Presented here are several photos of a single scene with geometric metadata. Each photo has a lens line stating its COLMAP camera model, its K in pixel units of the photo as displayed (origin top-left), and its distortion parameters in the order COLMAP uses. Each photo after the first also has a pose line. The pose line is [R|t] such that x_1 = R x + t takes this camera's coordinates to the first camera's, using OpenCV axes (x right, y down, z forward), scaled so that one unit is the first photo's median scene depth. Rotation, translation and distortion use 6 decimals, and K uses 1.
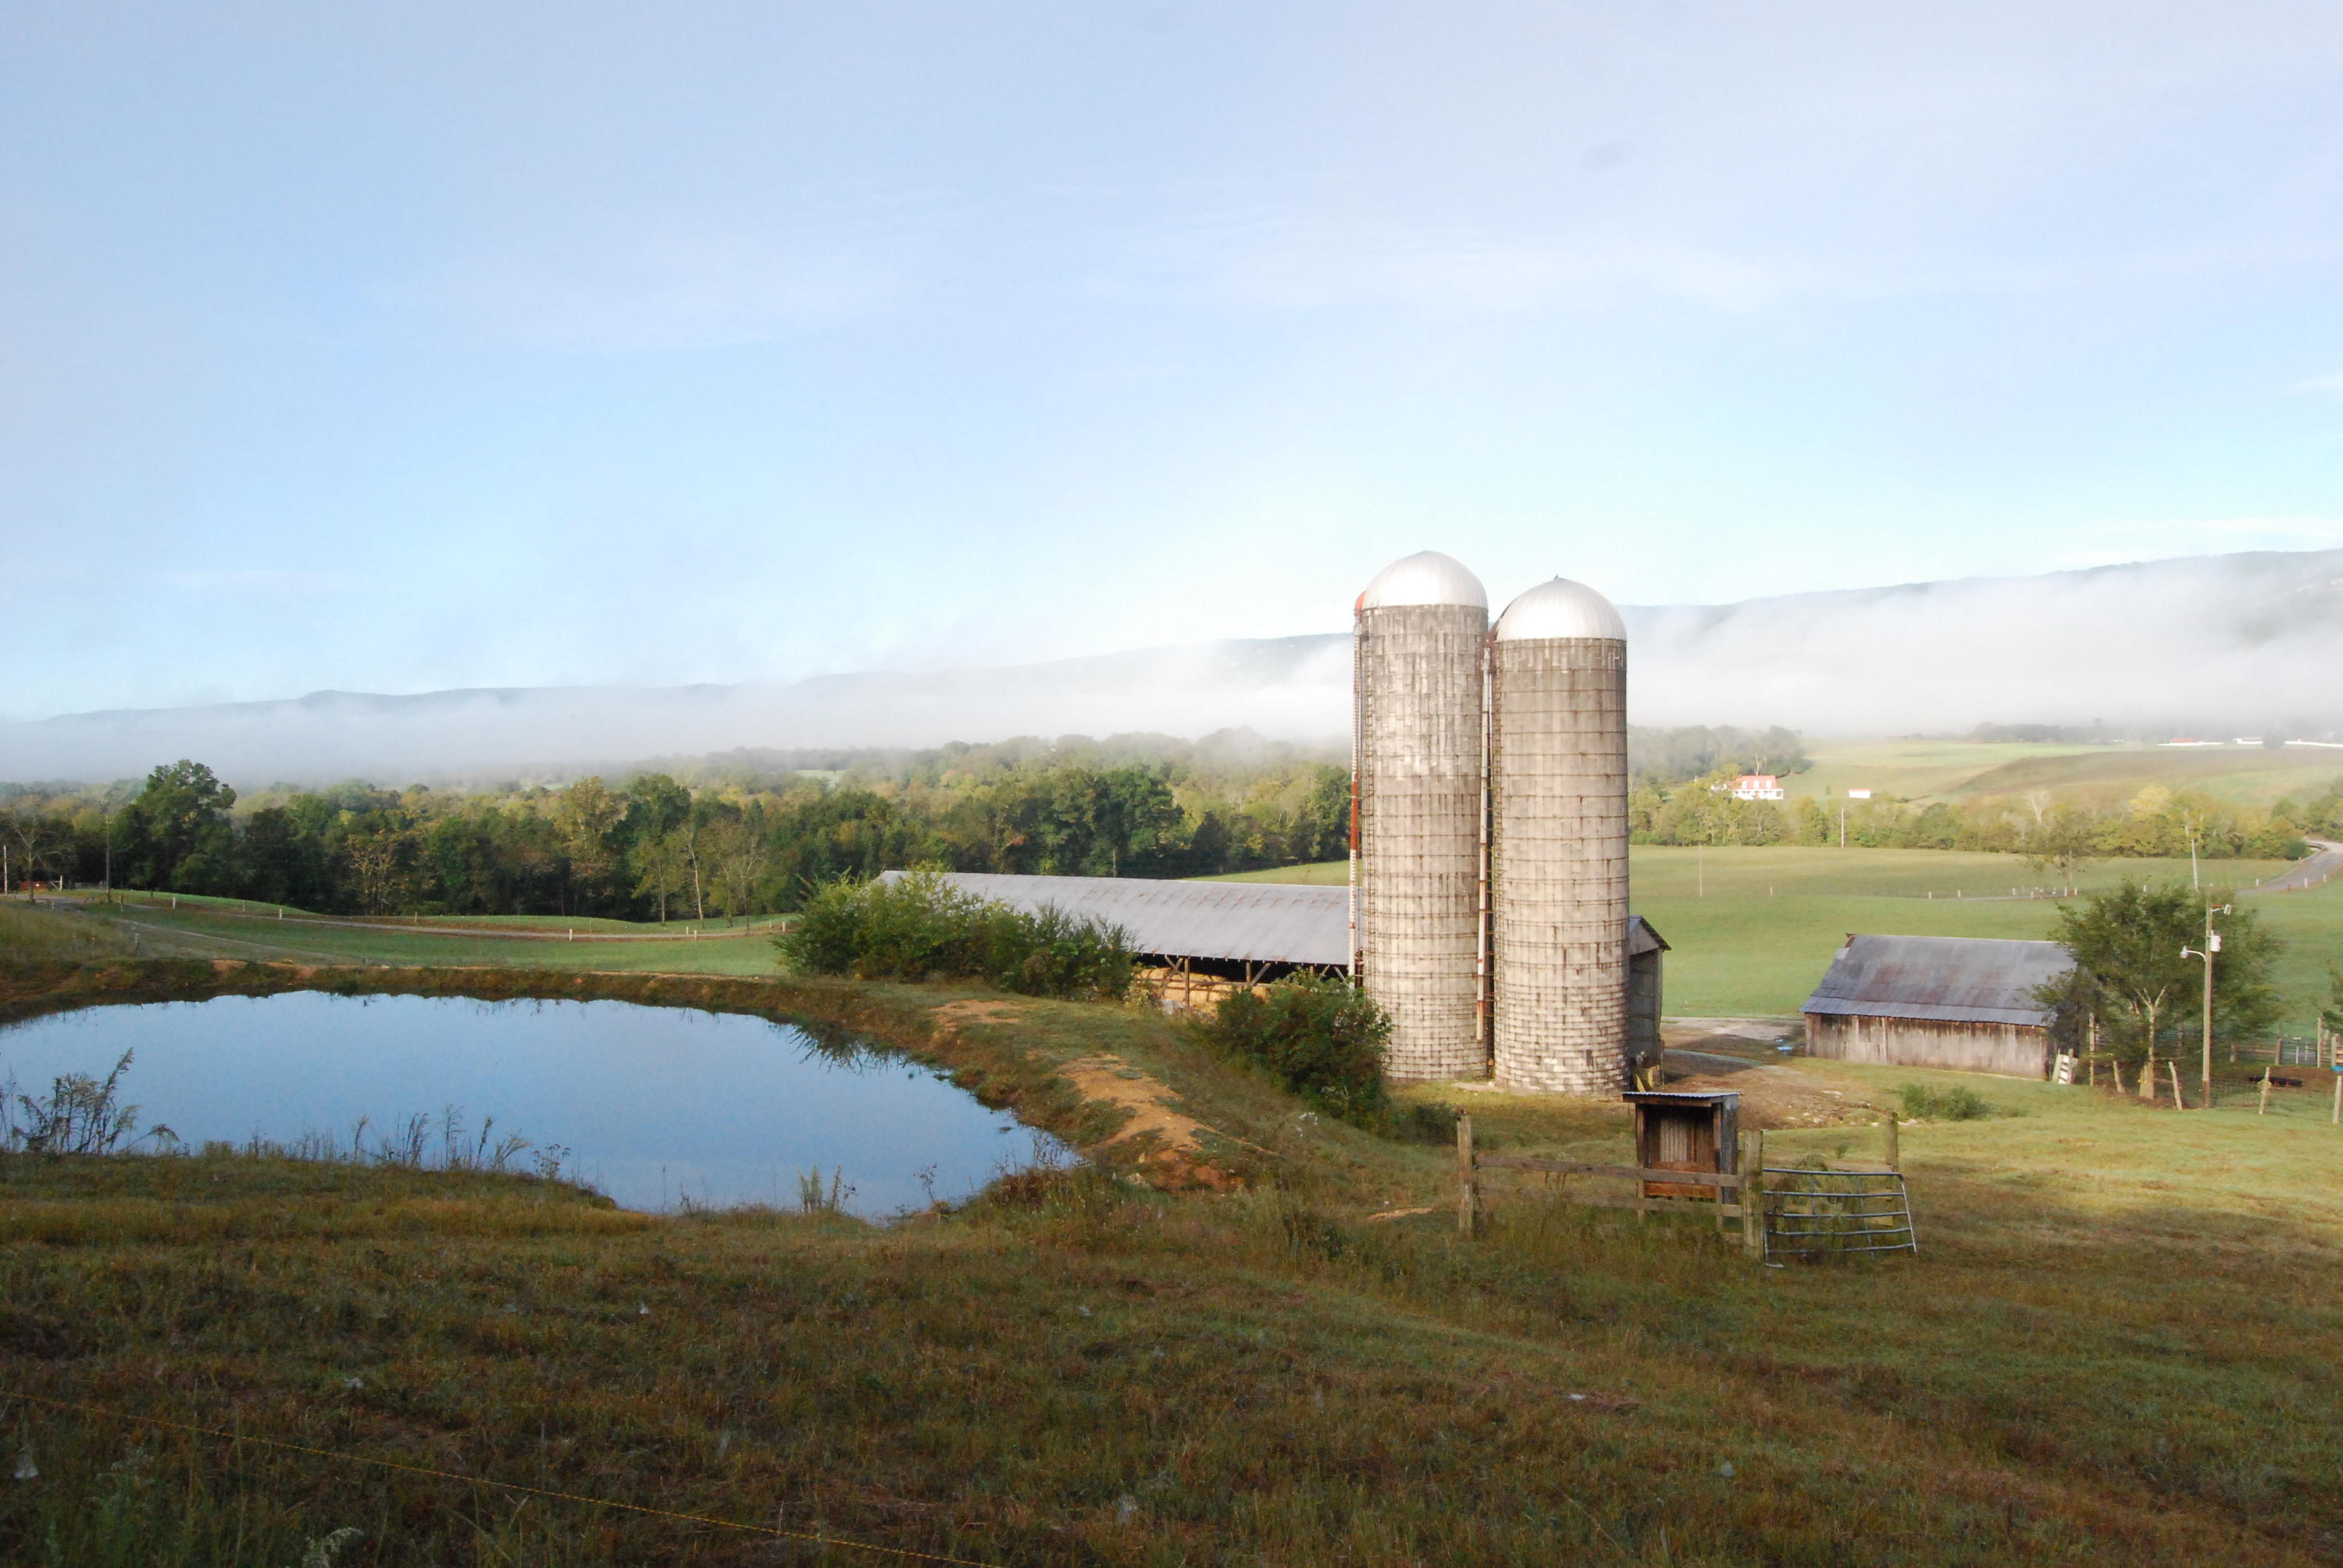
lens RADIAL K [[1844.0, 0, 1171.5], [0, 1844.0, 784.0], [0, 0, 1]] dist [-0.094625, 0.035602]
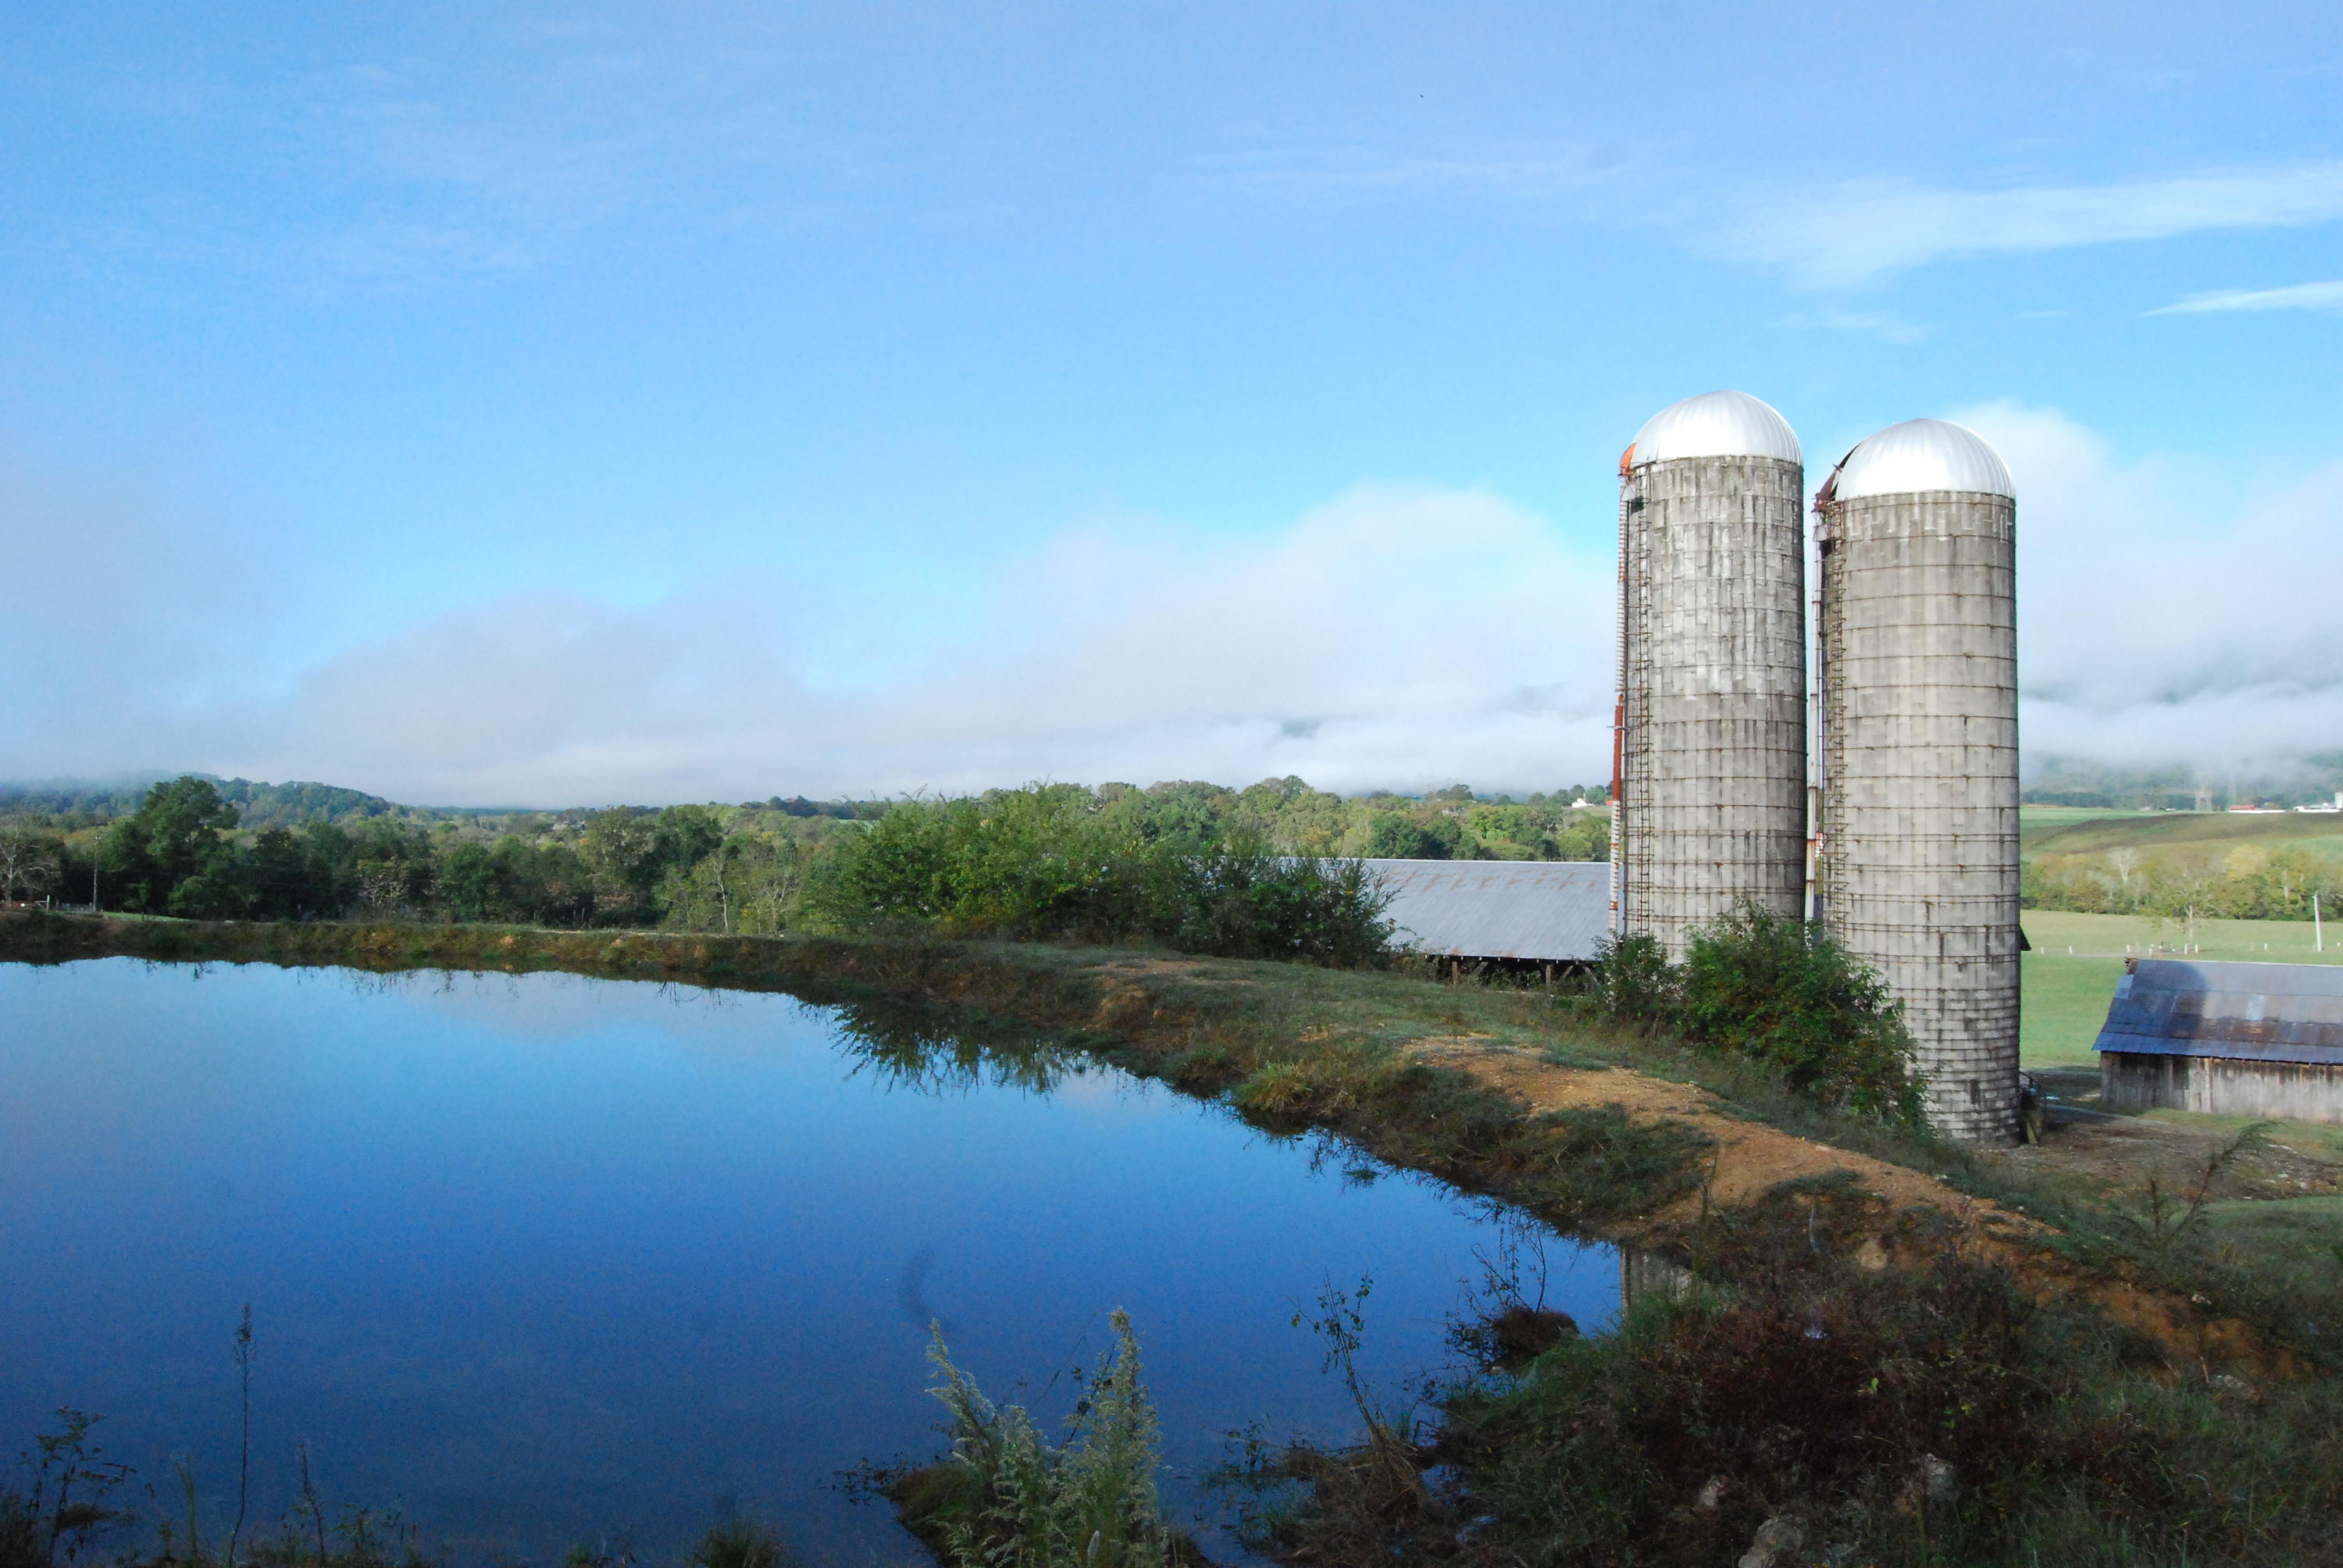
lens RADIAL K [[1844.0, 0, 1171.5], [0, 1844.0, 784.0], [0, 0, 1]] dist [-0.094625, 0.035602]
pose [[0.999727, 0.013811, -0.018838, -0.063201], [-0.014412, 0.999380, -0.032138, 0.056415], [0.018383, 0.032400, 0.999306, 0.289030]]
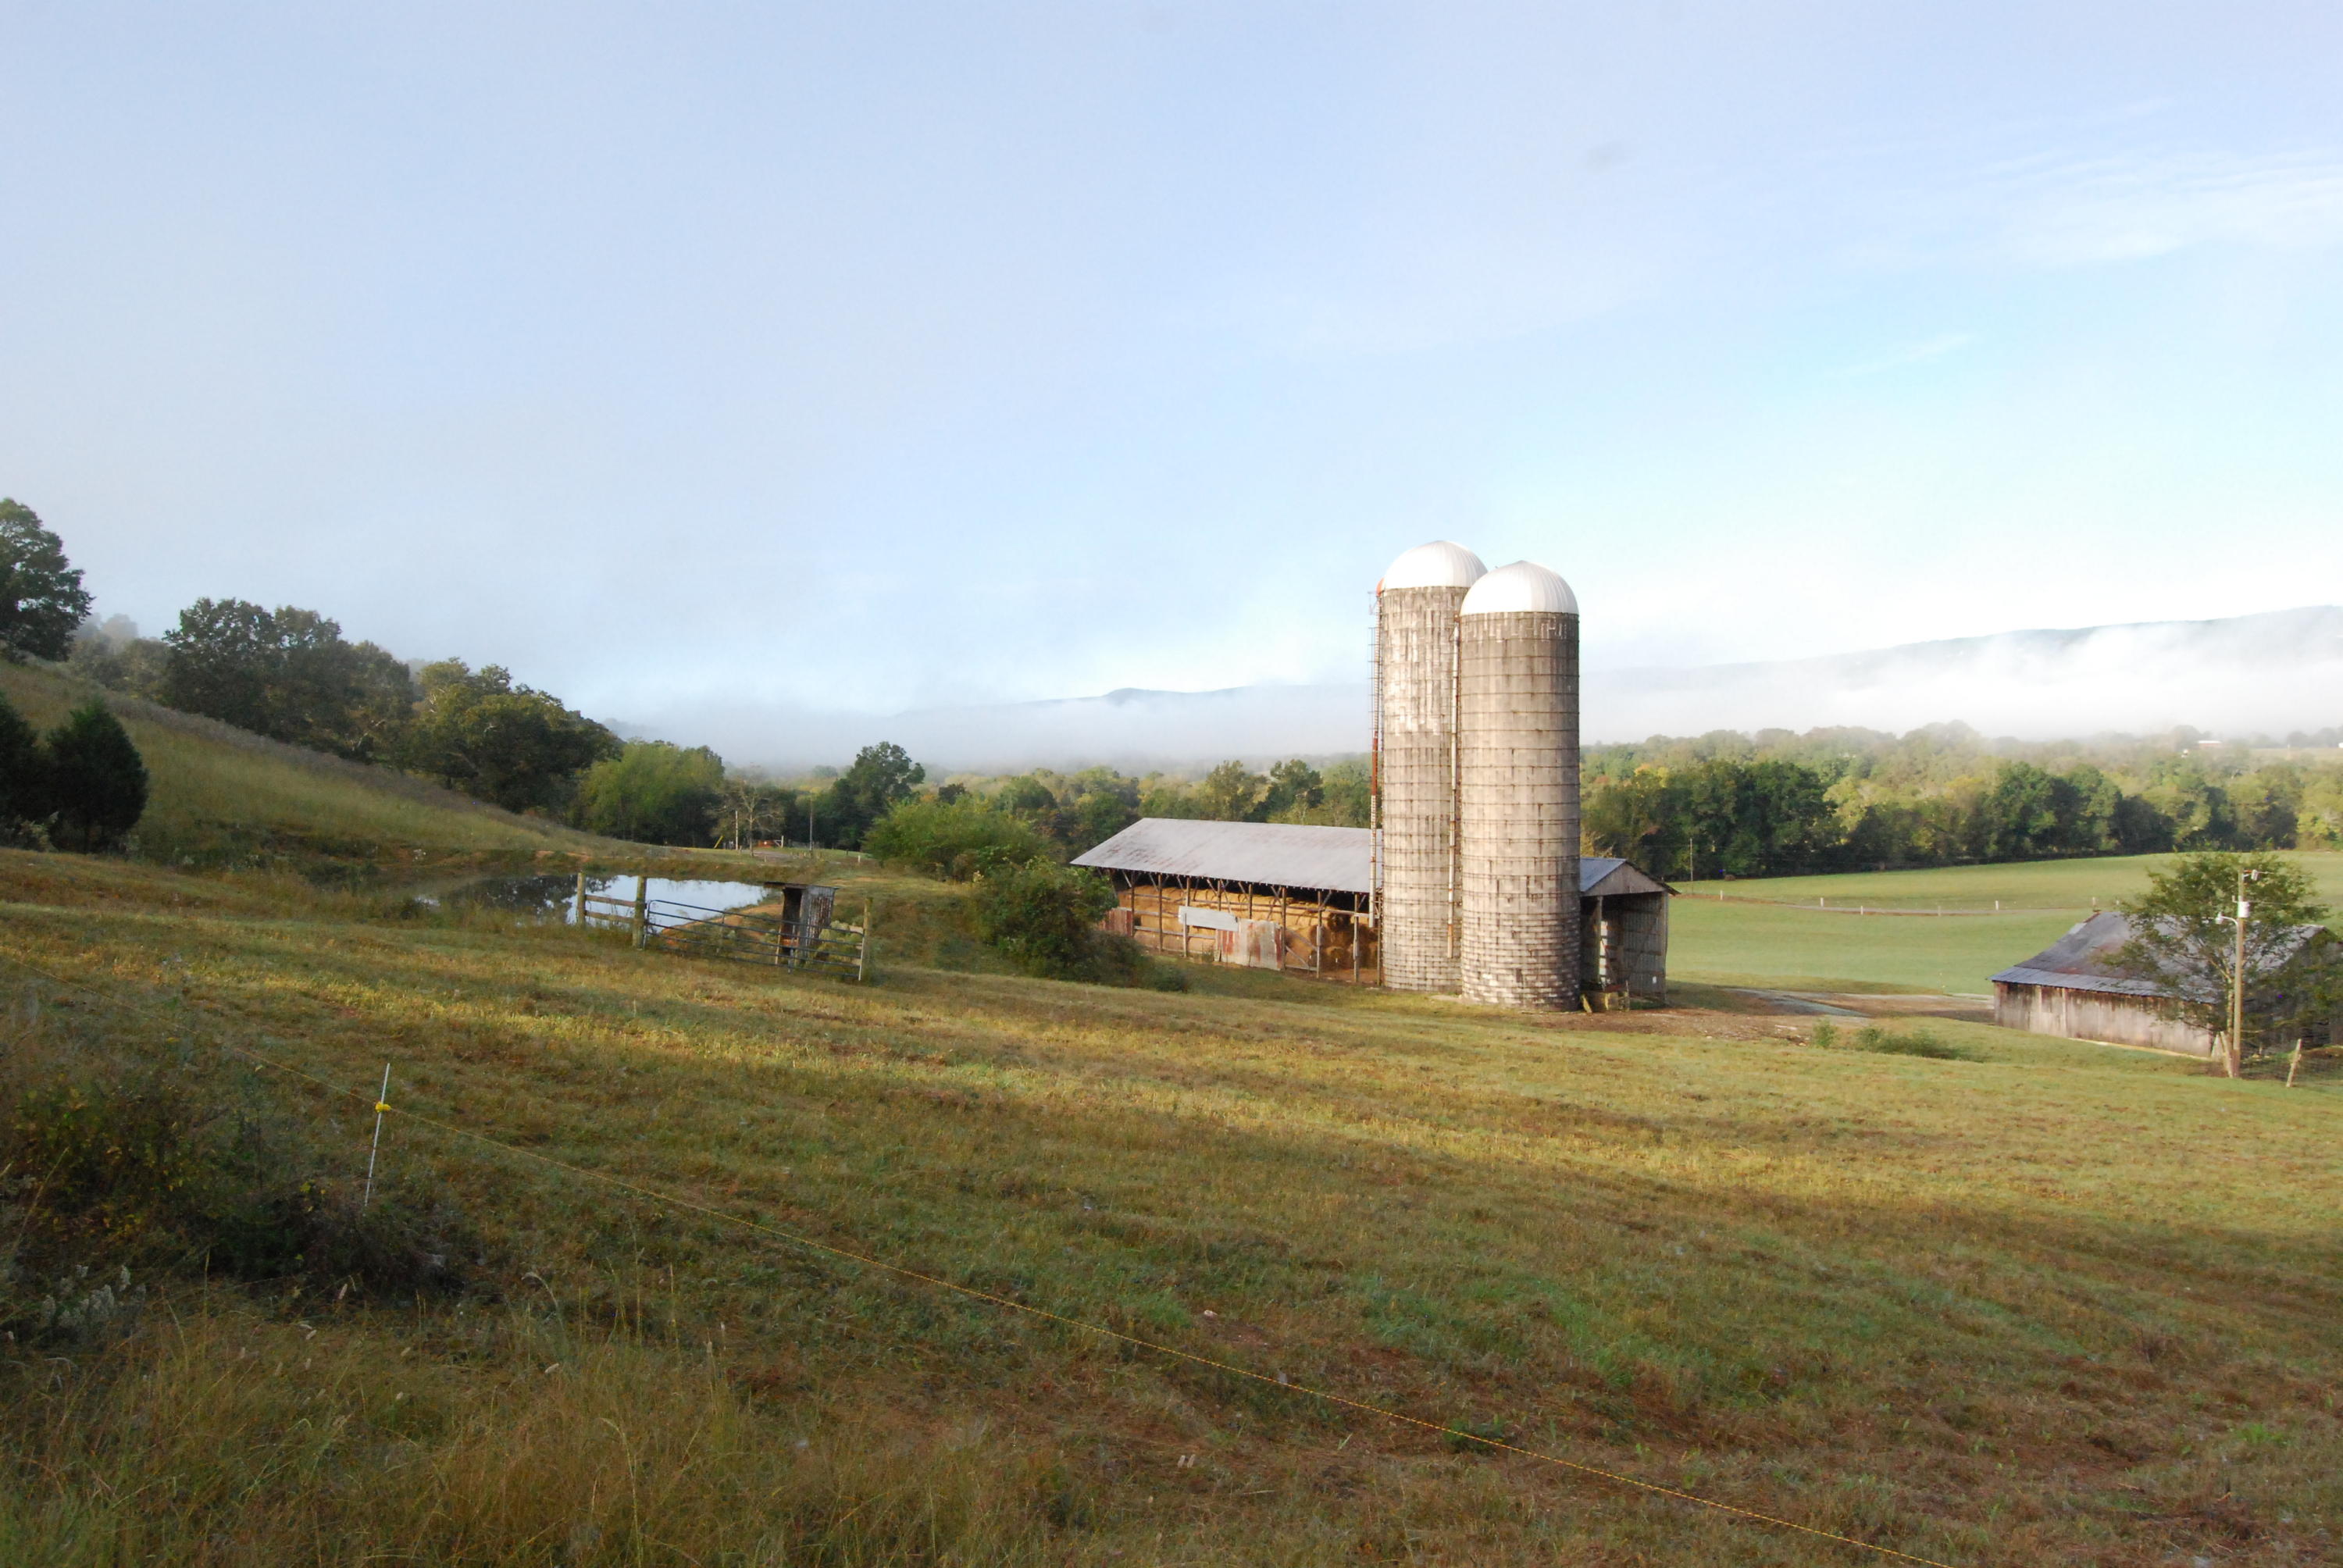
lens RADIAL K [[1844.0, 0, 1171.5], [0, 1844.0, 784.0], [0, 0, 1]] dist [-0.094625, 0.035602]
pose [[0.915879, 0.014126, -0.401207, 0.467575], [-0.013369, 0.999900, 0.004686, 0.025209], [0.401233, 0.001072, 0.915976, -0.141197]]
